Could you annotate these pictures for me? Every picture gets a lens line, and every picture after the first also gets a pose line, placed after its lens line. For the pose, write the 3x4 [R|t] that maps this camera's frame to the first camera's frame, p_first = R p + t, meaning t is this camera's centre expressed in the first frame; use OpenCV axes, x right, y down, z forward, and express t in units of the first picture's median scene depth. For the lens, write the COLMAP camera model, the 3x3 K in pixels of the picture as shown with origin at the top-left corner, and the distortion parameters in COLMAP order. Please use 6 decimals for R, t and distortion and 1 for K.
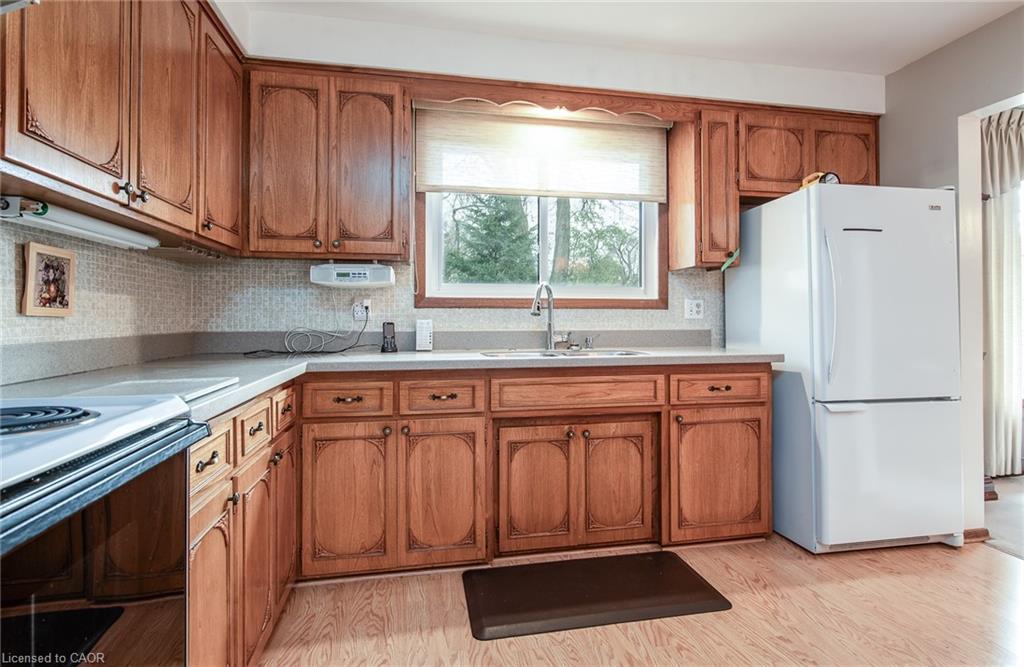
lens RADIAL K [[530.1, 0, 527.3], [0, 530.1, 314.1], [0, 0, 1]] dist [-0.003861, -0.002078]
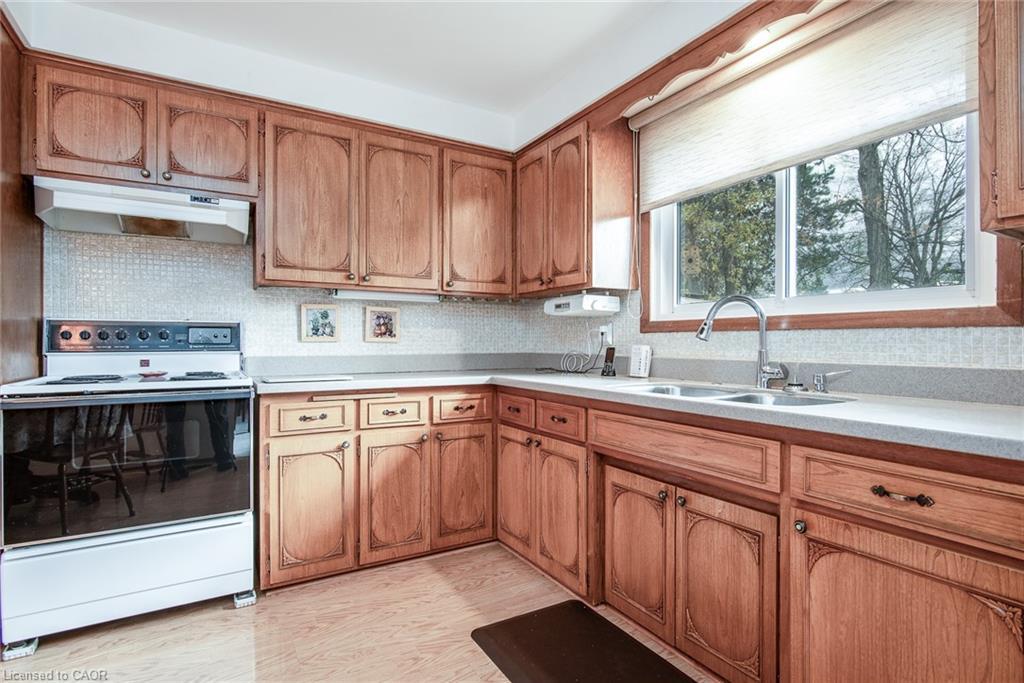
lens RADIAL K [[511.6, 0, 510.7], [0, 511.6, 344.1], [0, 0, 1]] dist [-0.006861, -0.001224]
pose [[0.320373, 0.003989, -0.947283, 0.694129], [0.005392, 0.999967, 0.006035, 0.001848], [0.947276, -0.007041, 0.320341, 0.543905]]
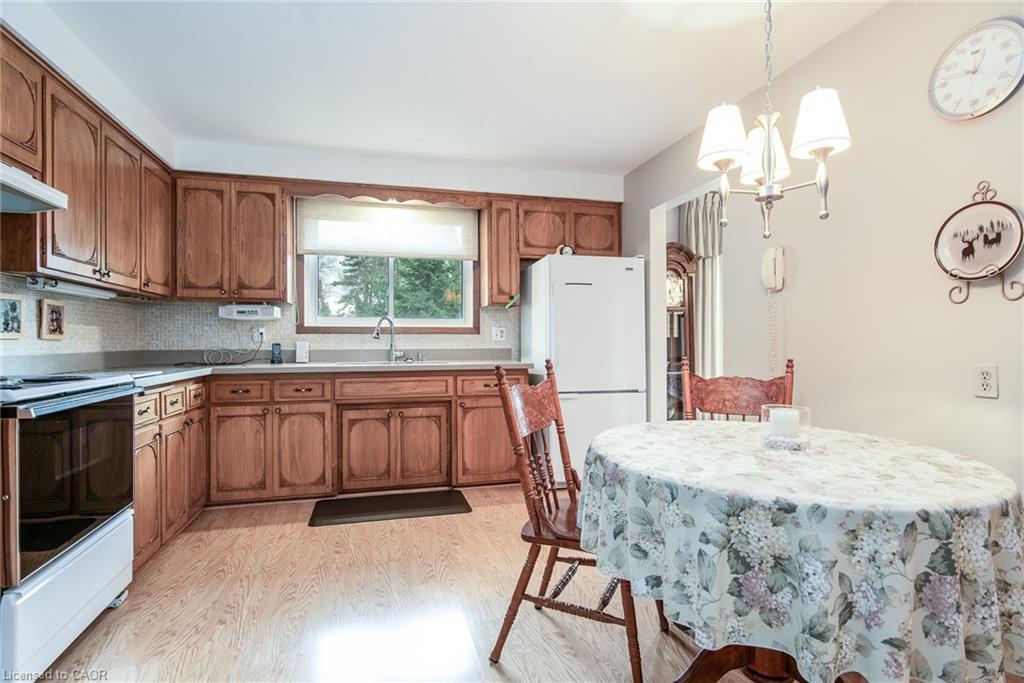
lens RADIAL K [[511.6, 0, 508.6], [0, 511.6, 342.4], [0, 0, 1]] dist [-0.006861, -0.001224]
pose [[0.998438, -0.002406, 0.055810, 0.338755], [0.001907, 0.999958, 0.008997, 0.000958], [-0.055830, -0.008876, 0.998401, -0.509784]]
